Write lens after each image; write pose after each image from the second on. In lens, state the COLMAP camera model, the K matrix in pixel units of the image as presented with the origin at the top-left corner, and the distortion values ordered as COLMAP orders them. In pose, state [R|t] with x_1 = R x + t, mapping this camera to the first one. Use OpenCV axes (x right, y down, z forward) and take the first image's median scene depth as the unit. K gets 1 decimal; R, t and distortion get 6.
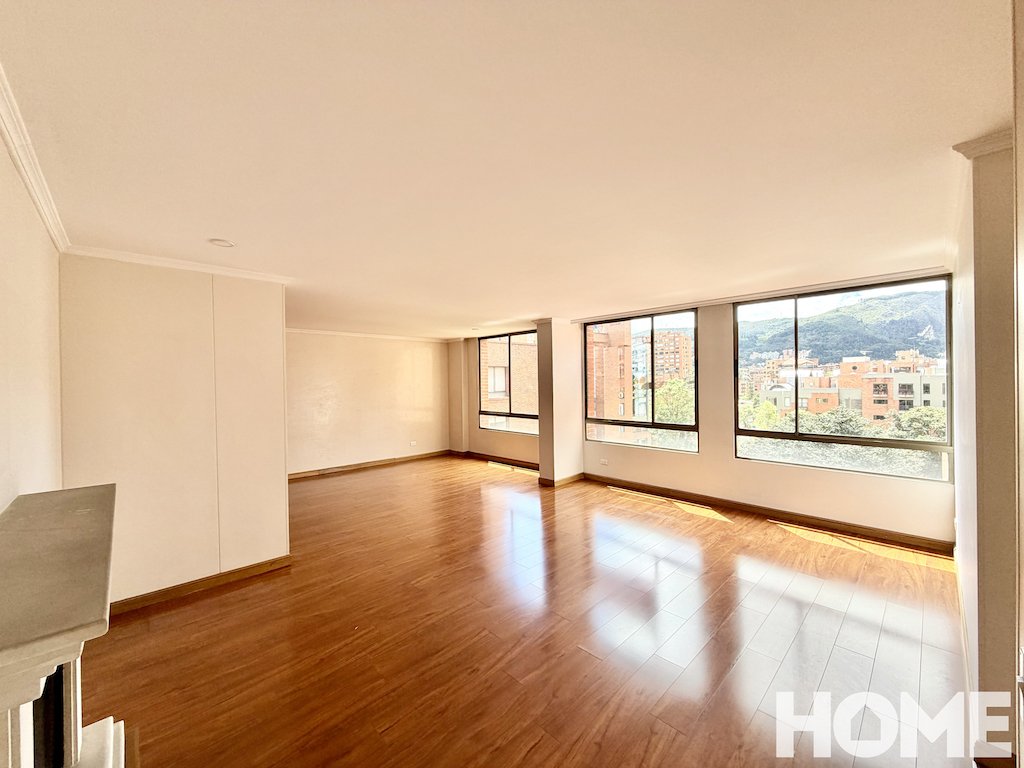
lens RADIAL K [[406.2, 0, 509.9], [0, 406.2, 382.6], [0, 0, 1]] dist [0.000276, 0.000151]
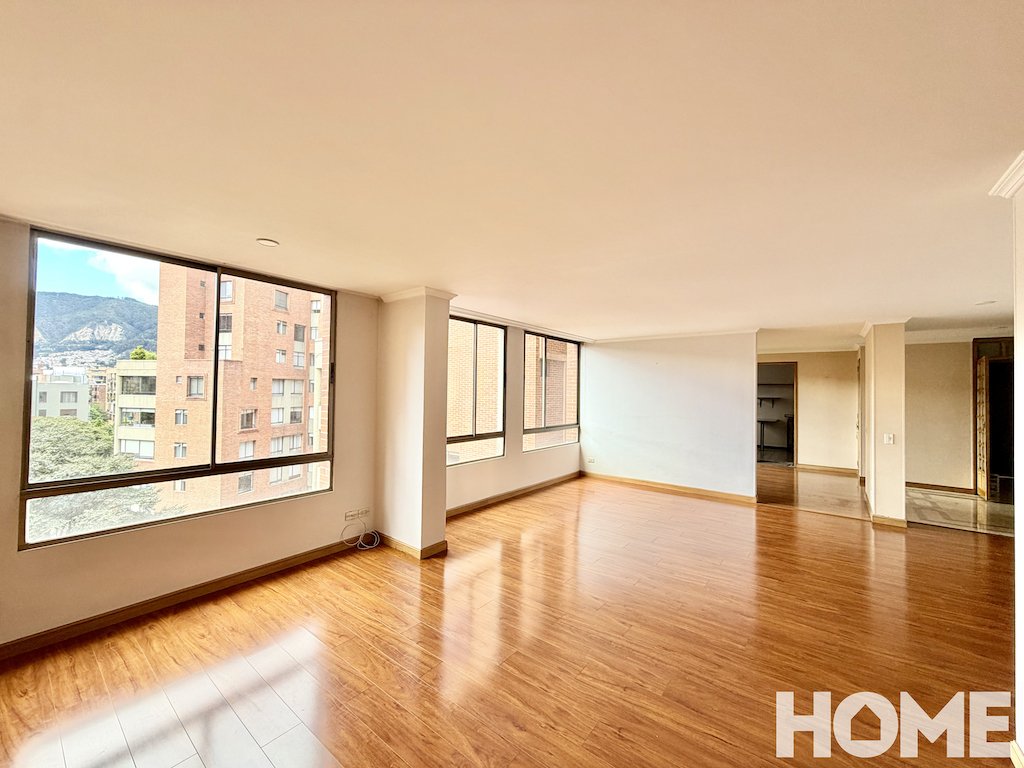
lens RADIAL K [[406.2, 0, 509.9], [0, 406.2, 382.6], [0, 0, 1]] dist [0.000276, 0.000151]
pose [[-0.140141, 0.028622, 0.989718, -0.640398], [-0.008590, 0.999509, -0.030121, 0.005236], [-0.990094, -0.012723, -0.139826, 1.125062]]
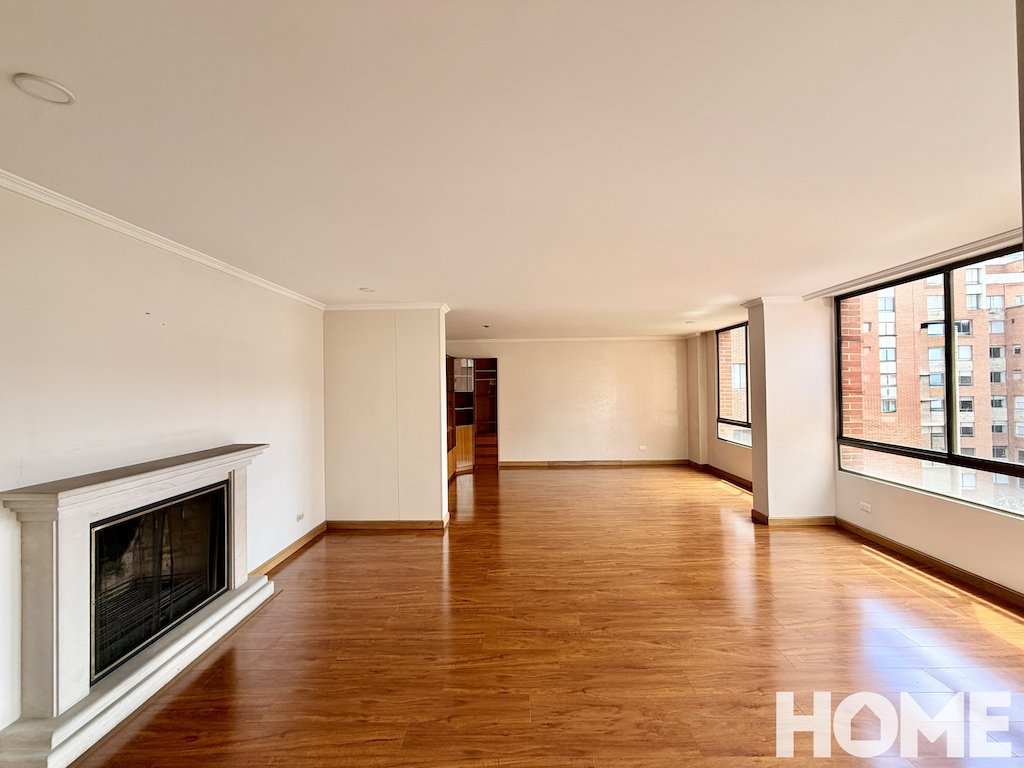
lens RADIAL K [[406.2, 0, 509.9], [0, 406.2, 382.6], [0, 0, 1]] dist [0.000276, 0.000151]
pose [[0.709037, -0.003519, -0.705163, 0.337675], [0.002159, 0.999994, -0.002819, -0.003043], [0.705168, 0.000477, 0.709040, 0.164359]]
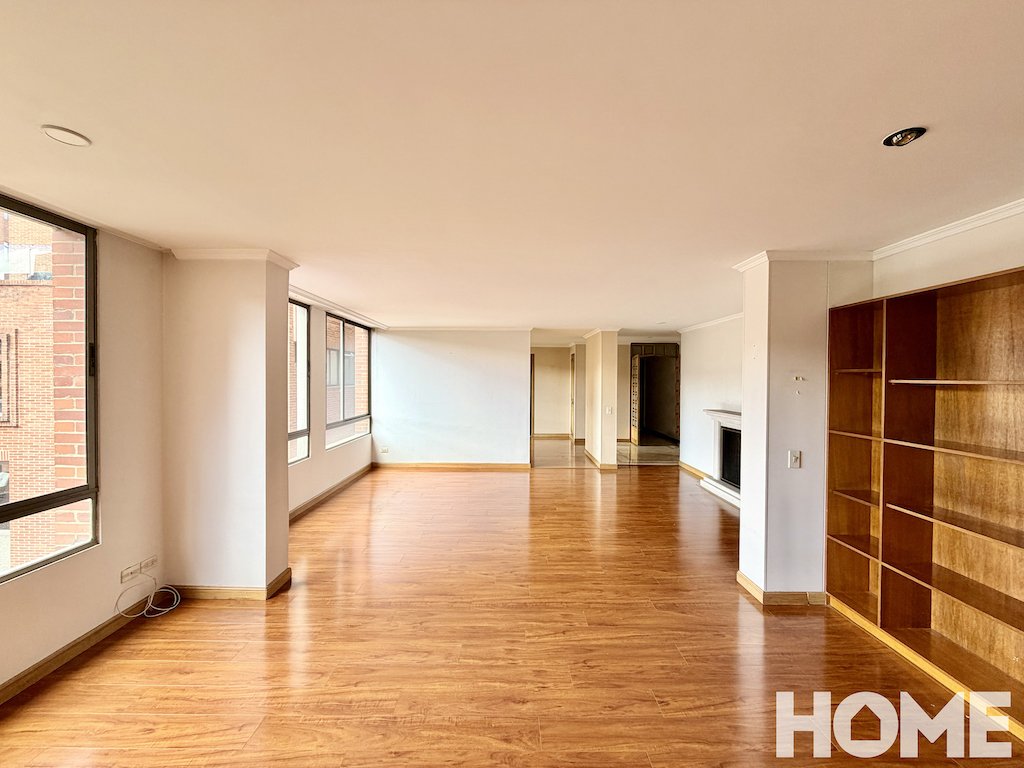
lens RADIAL K [[406.2, 0, 509.9], [0, 406.2, 382.6], [0, 0, 1]] dist [0.000276, 0.000151]
pose [[-0.722219, 0.000875, 0.691664, -0.535980], [0.006816, 0.999960, 0.005852, -0.004754], [-0.691631, 0.008941, -0.722196, 1.342474]]
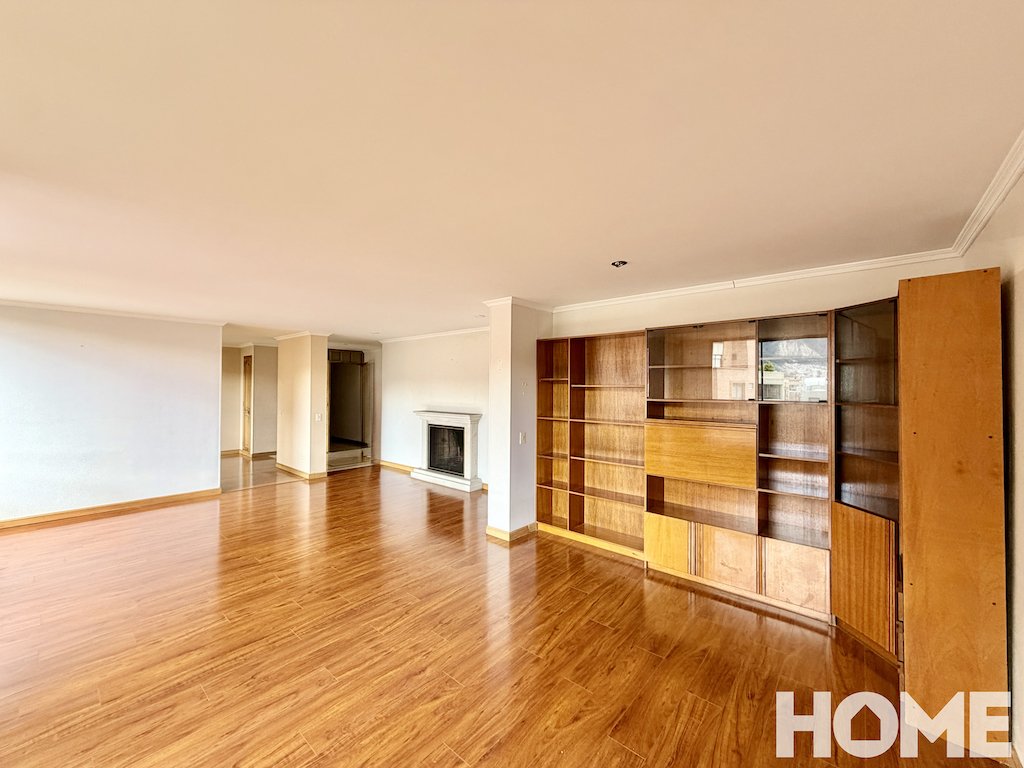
lens RADIAL K [[406.2, 0, 509.9], [0, 406.2, 382.6], [0, 0, 1]] dist [0.000276, 0.000151]
pose [[-0.996132, 0.006092, -0.087660, -0.336899], [0.006565, 0.999965, -0.005119, -0.003160], [0.087626, -0.005675, -0.996137, 1.497128]]
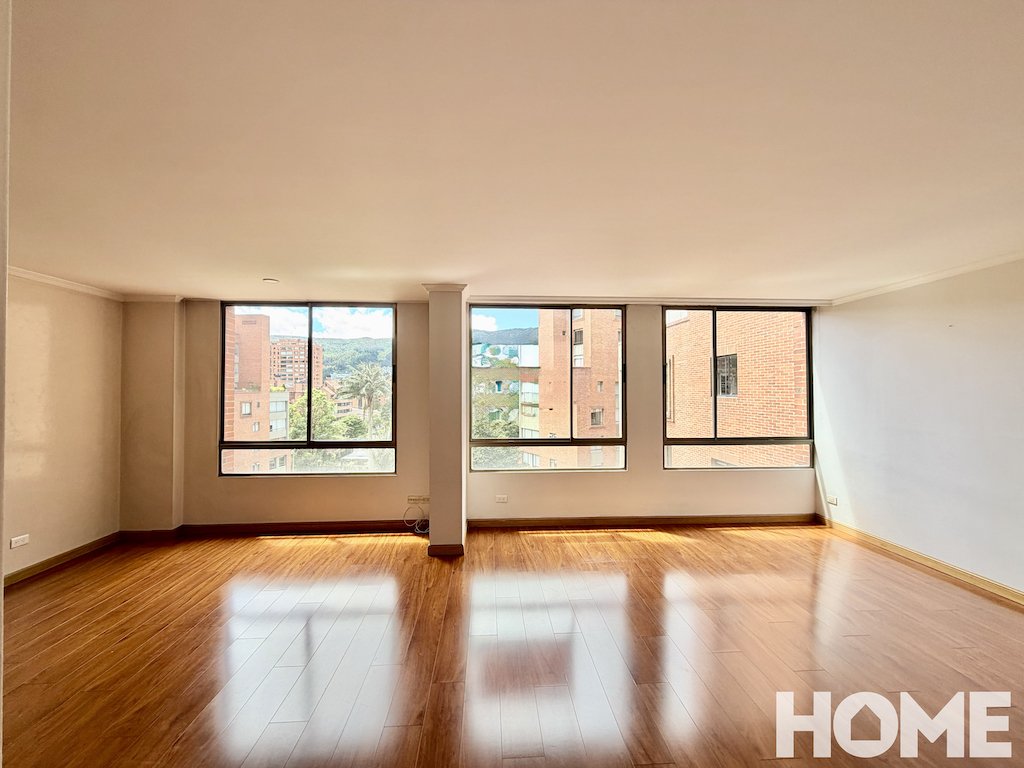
lens RADIAL K [[406.2, 0, 509.9], [0, 406.2, 382.6], [0, 0, 1]] dist [0.000276, 0.000151]
pose [[0.650382, 0.024119, 0.759224, -0.366899], [-0.003763, 0.999586, -0.028532, 0.011031], [-0.759598, 0.015699, 0.650204, 0.605655]]
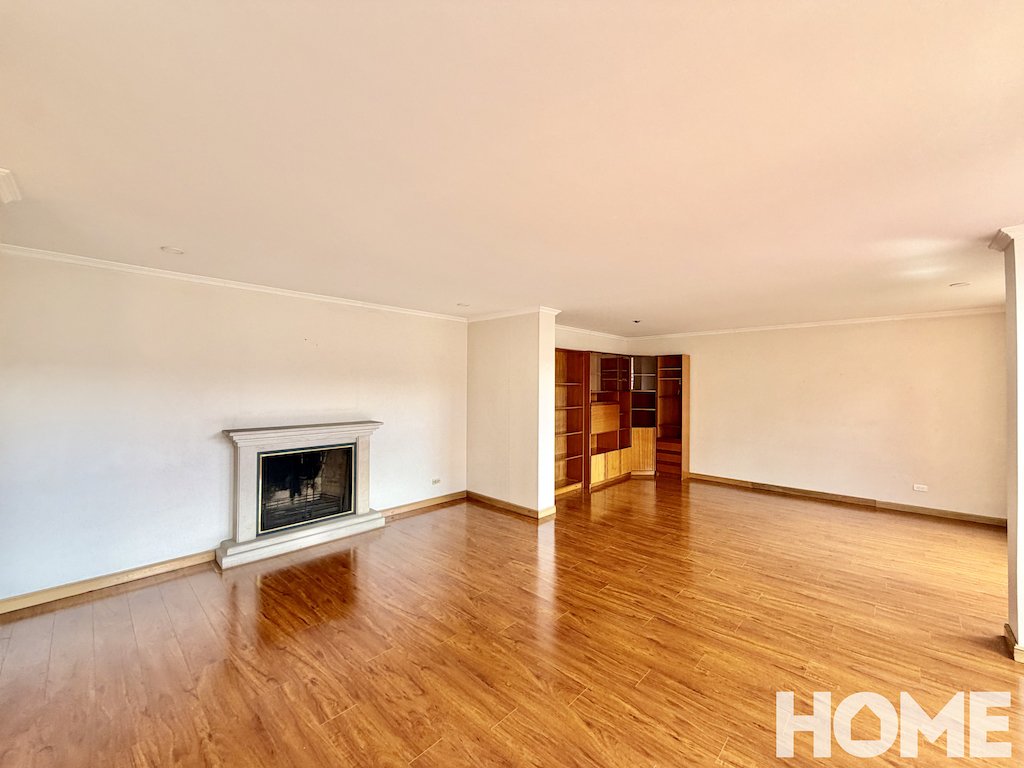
lens RADIAL K [[406.2, 0, 509.9], [0, 406.2, 382.6], [0, 0, 1]] dist [0.000276, 0.000151]
pose [[0.044693, 0.006150, -0.998982, 0.537142], [-0.010444, 0.999929, 0.005689, -0.007793], [0.998946, 0.010179, 0.044754, 0.562126]]
